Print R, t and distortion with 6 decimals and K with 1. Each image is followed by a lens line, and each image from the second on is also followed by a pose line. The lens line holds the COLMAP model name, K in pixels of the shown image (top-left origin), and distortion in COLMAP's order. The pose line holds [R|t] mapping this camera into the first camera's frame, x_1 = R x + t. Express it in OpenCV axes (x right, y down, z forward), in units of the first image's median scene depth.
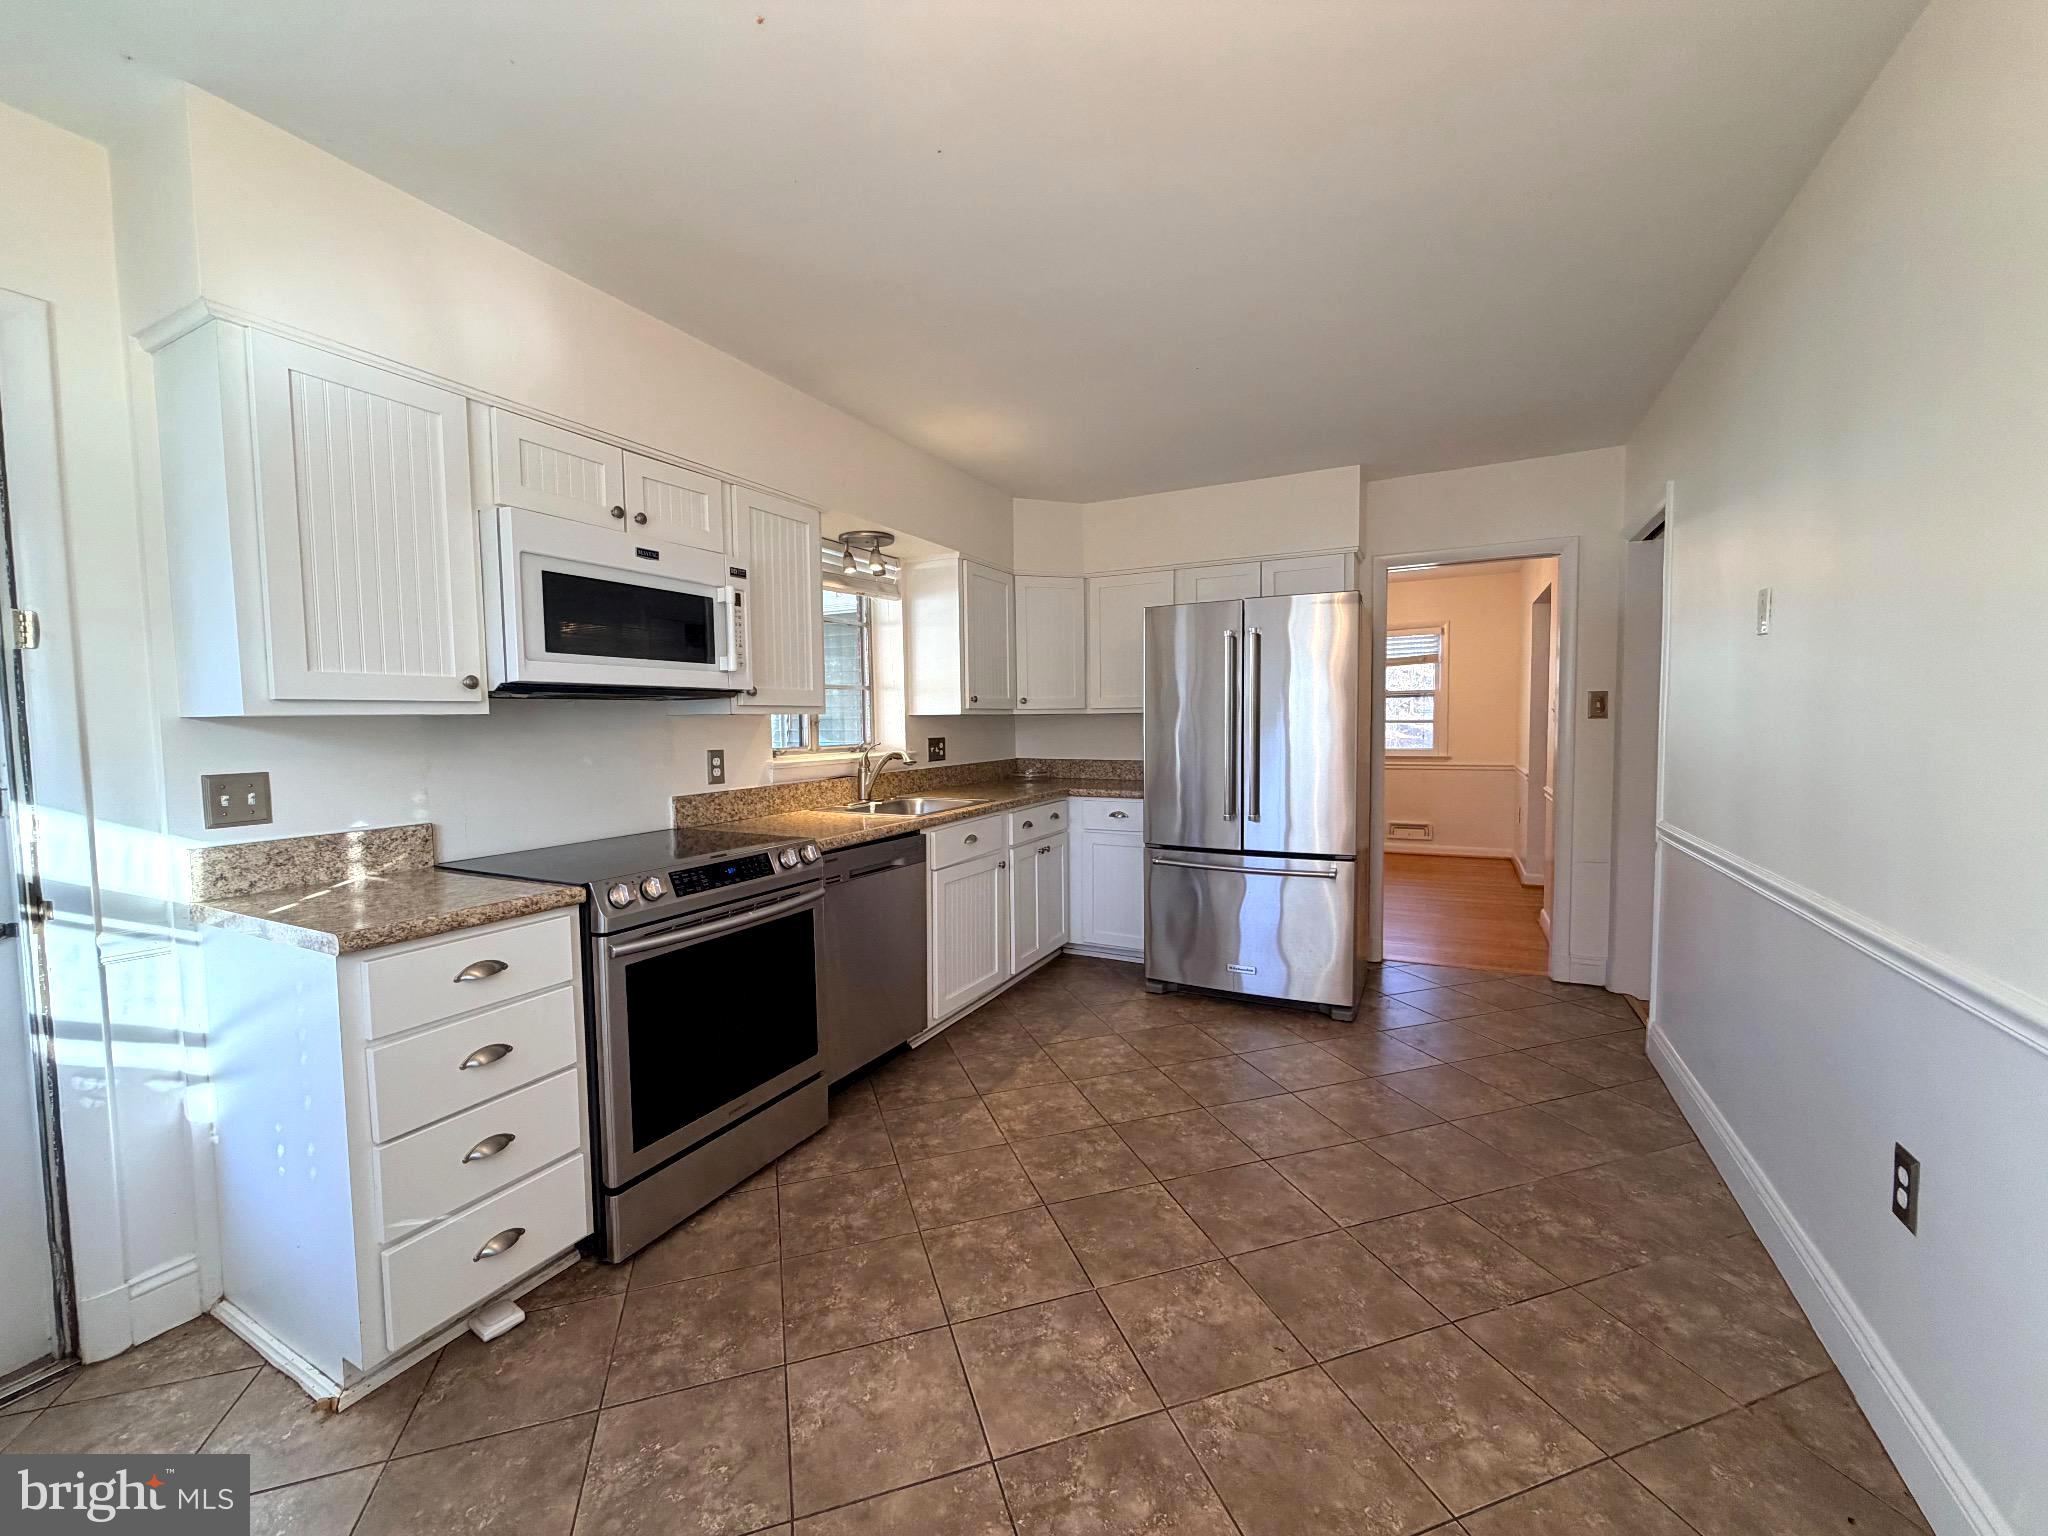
lens RADIAL K [[816.4, 0, 1020.0], [0, 816.4, 772.0], [0, 0, 1]] dist [-0.002025, 0.000106]
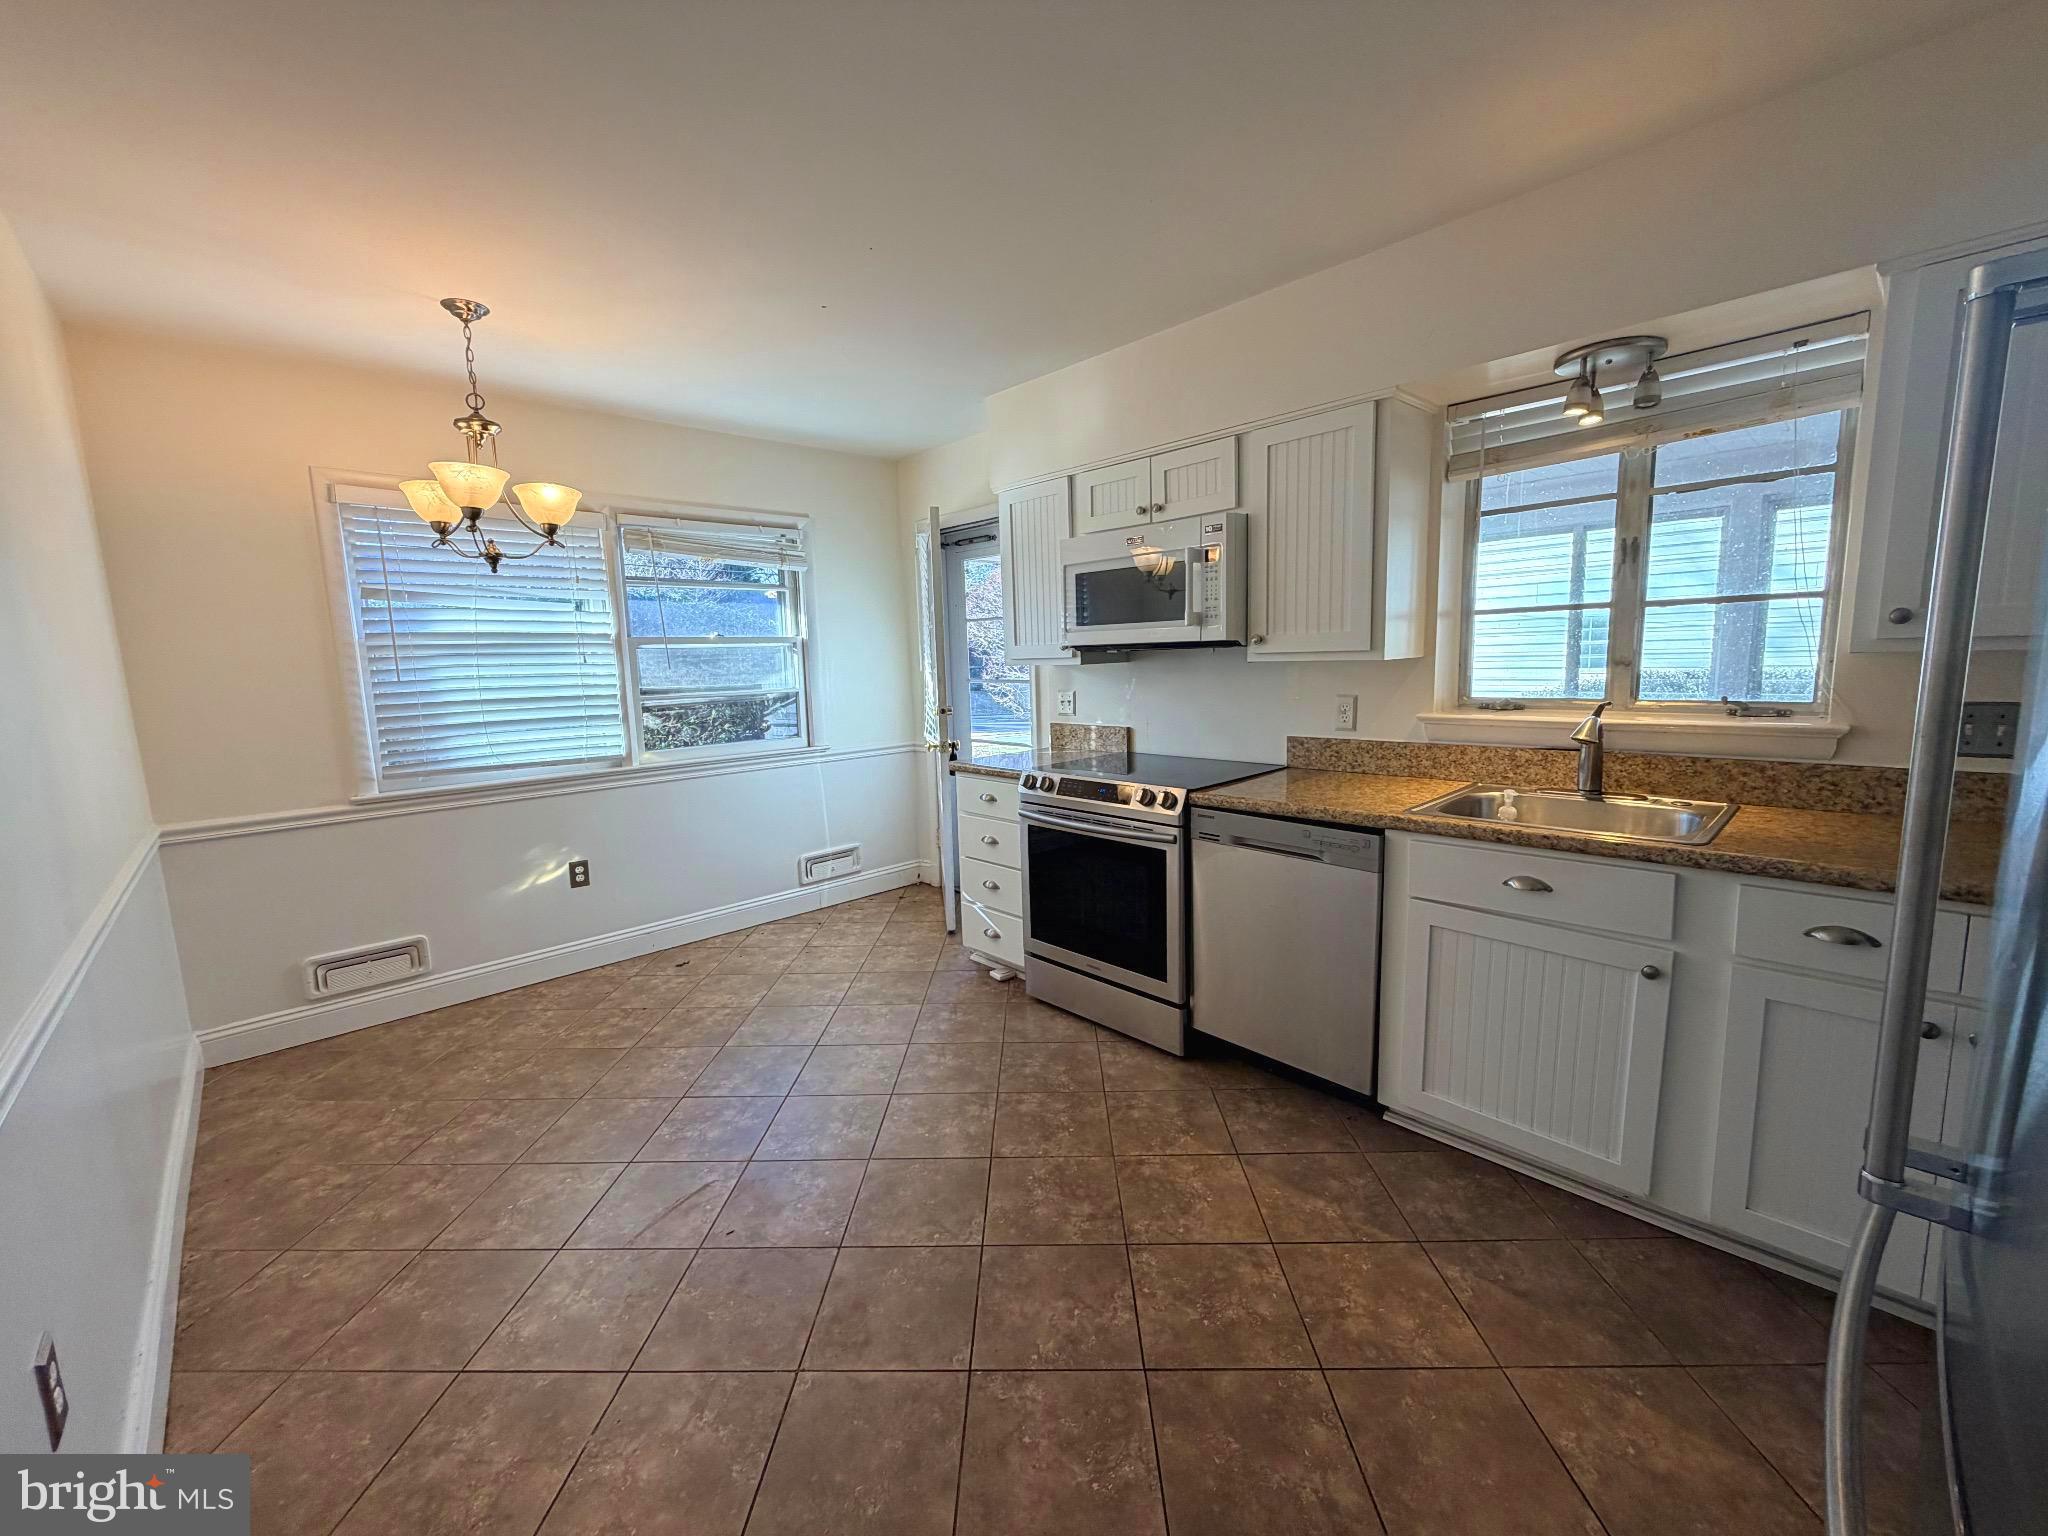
lens RADIAL K [[817.3, 0, 1021.5], [0, 817.3, 760.5], [0, 0, 1]] dist [-0.001434, -0.000043]
pose [[-0.330249, 0.150406, -0.931833, 0.871490], [-0.020803, 0.985823, 0.166493, -0.137226], [0.943664, 0.074369, -0.322439, 1.271253]]
